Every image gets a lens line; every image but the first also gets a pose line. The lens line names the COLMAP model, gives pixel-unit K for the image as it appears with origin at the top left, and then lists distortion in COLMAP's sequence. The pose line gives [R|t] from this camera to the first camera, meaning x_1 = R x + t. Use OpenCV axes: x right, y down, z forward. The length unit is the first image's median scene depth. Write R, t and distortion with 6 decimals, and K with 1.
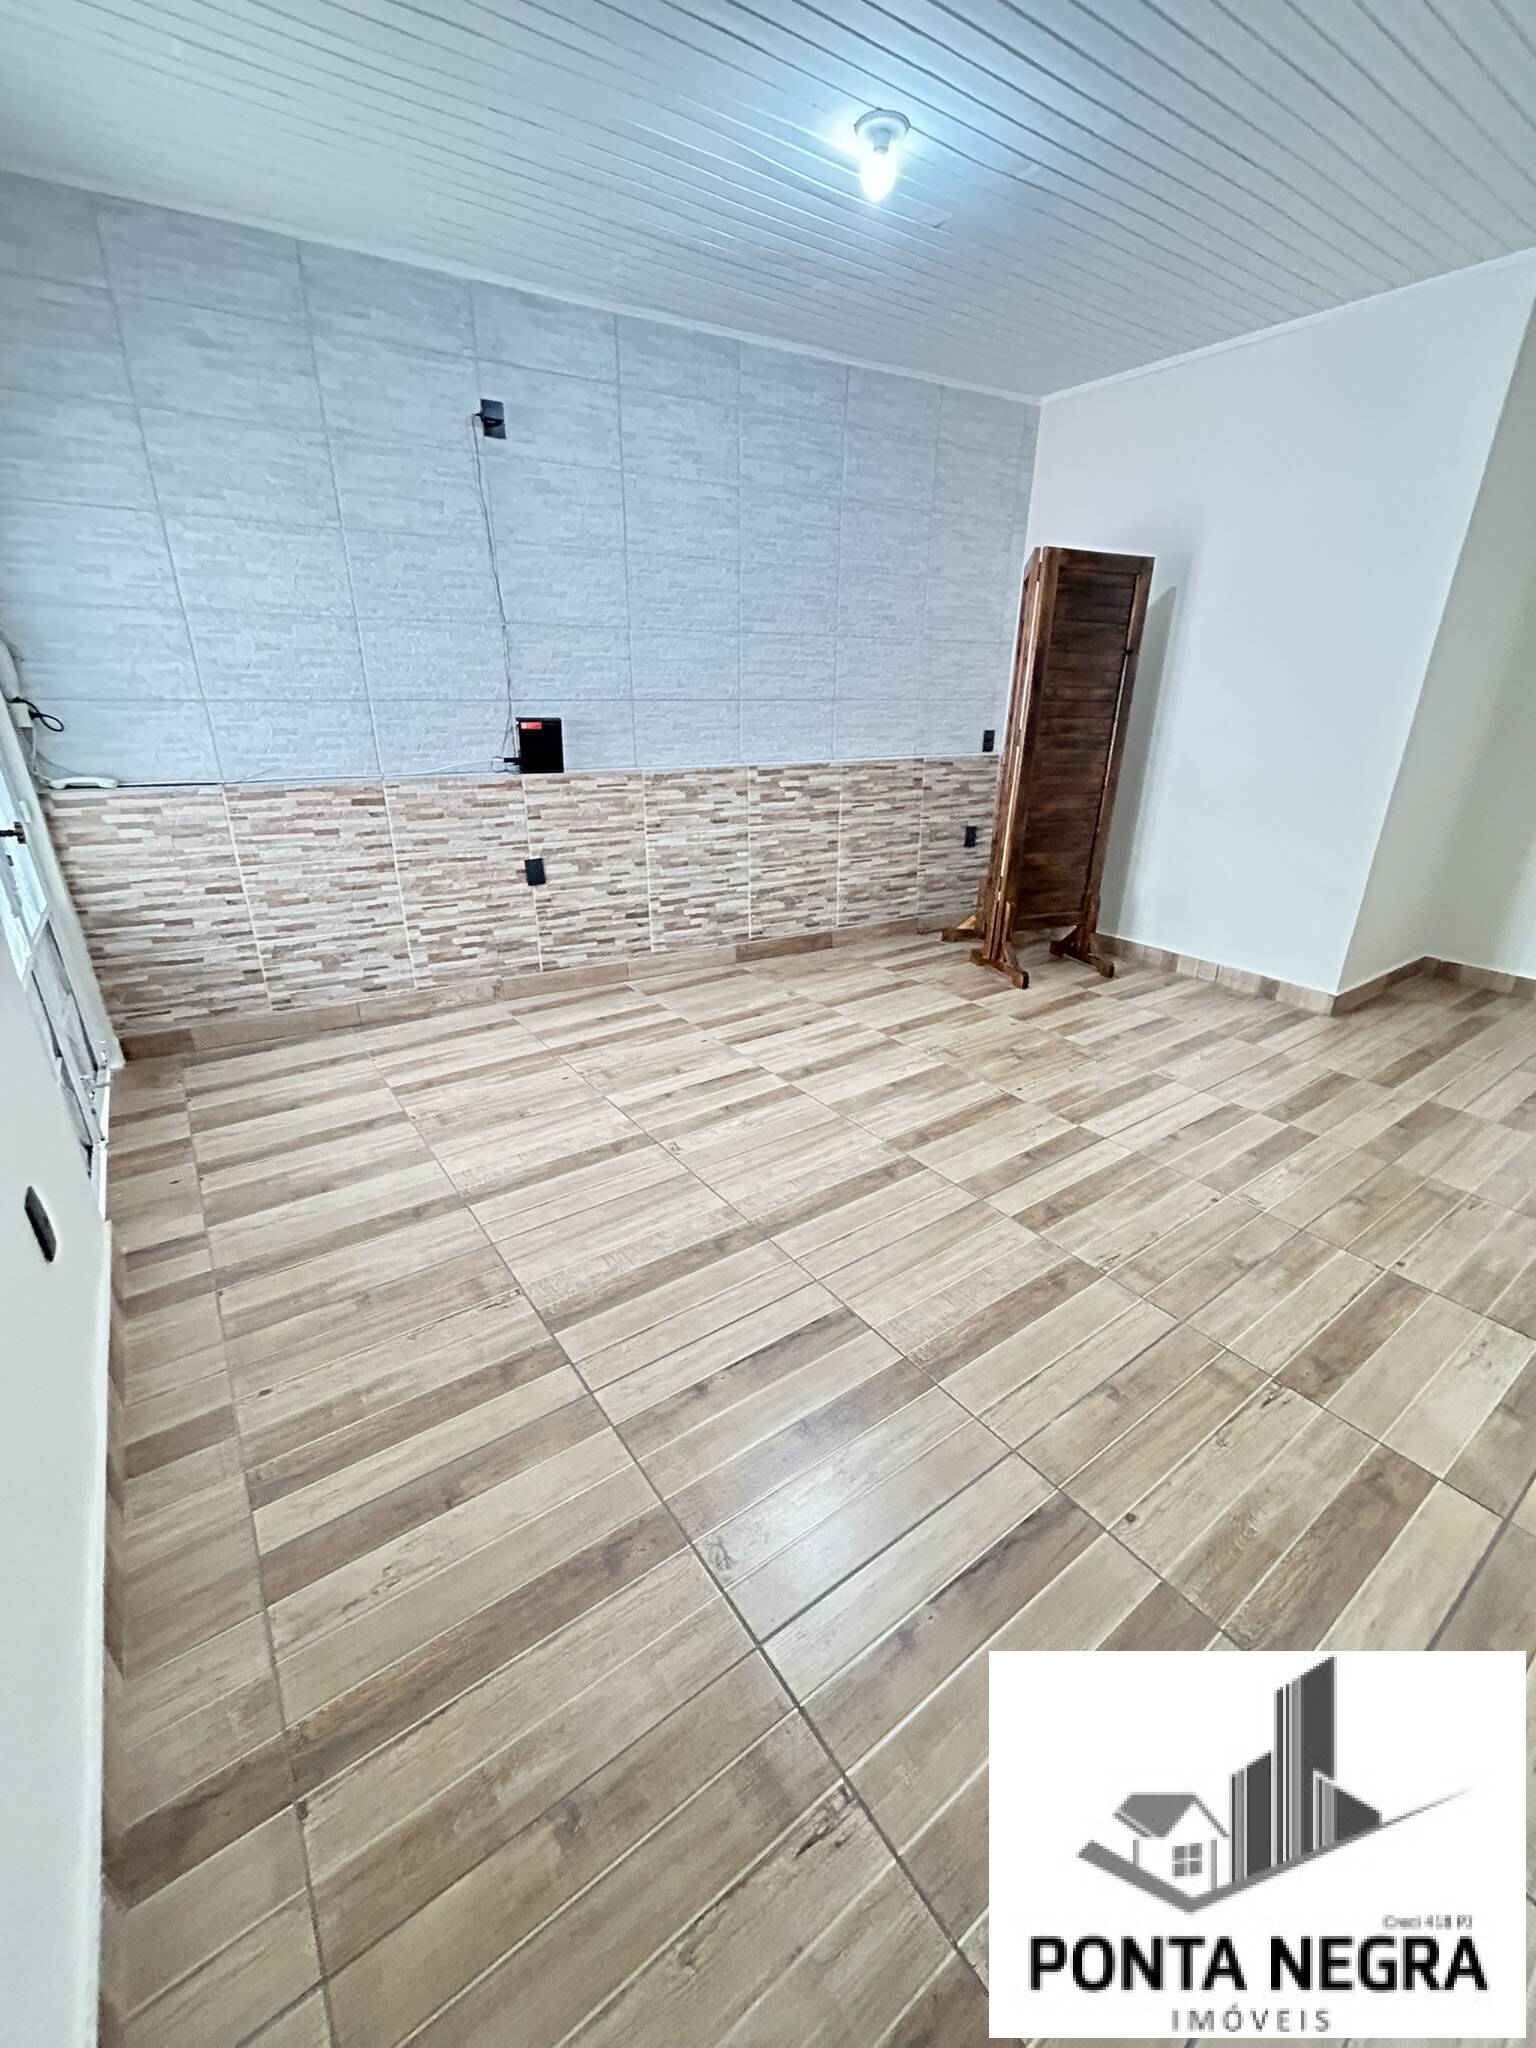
lens RADIAL K [[829.7, 0, 769.1], [0, 829.7, 1027.2], [0, 0, 1]] dist [-0.001285, 0.003236]
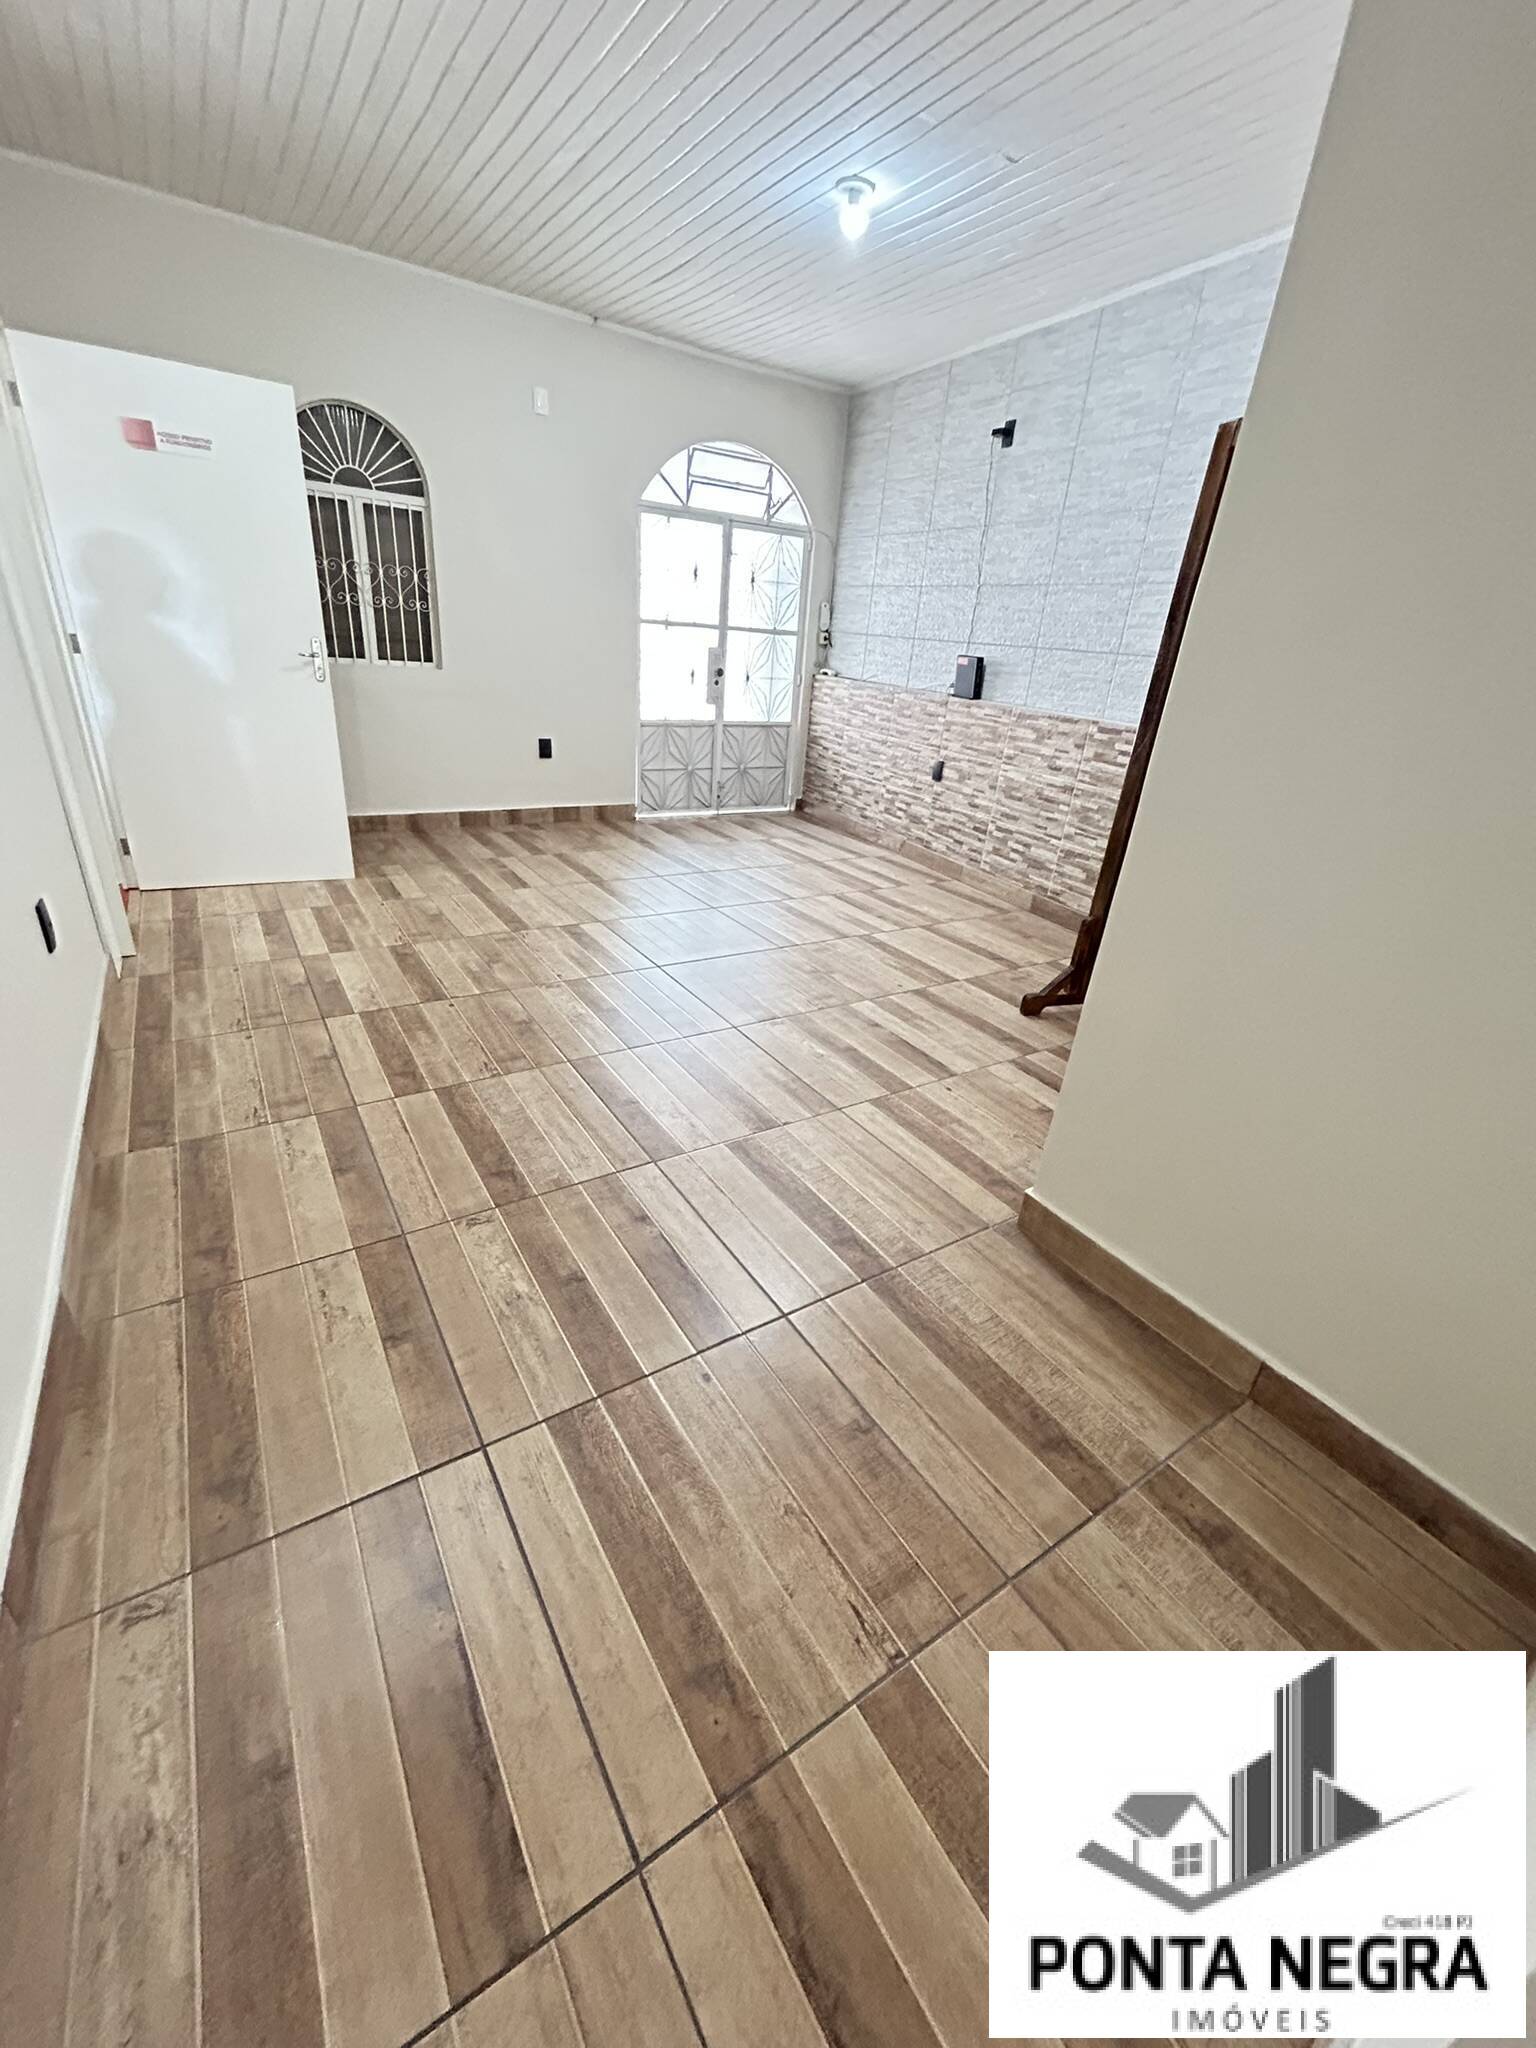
lens RADIAL K [[829.7, 0, 769.1], [0, 829.7, 1027.2], [0, 0, 1]] dist [-0.001285, 0.003236]
pose [[-0.049513, 0.415210, -0.908377, 1.106329], [-0.453941, 0.800773, 0.390769, -0.249153], [0.889655, 0.431698, 0.148832, 0.714457]]
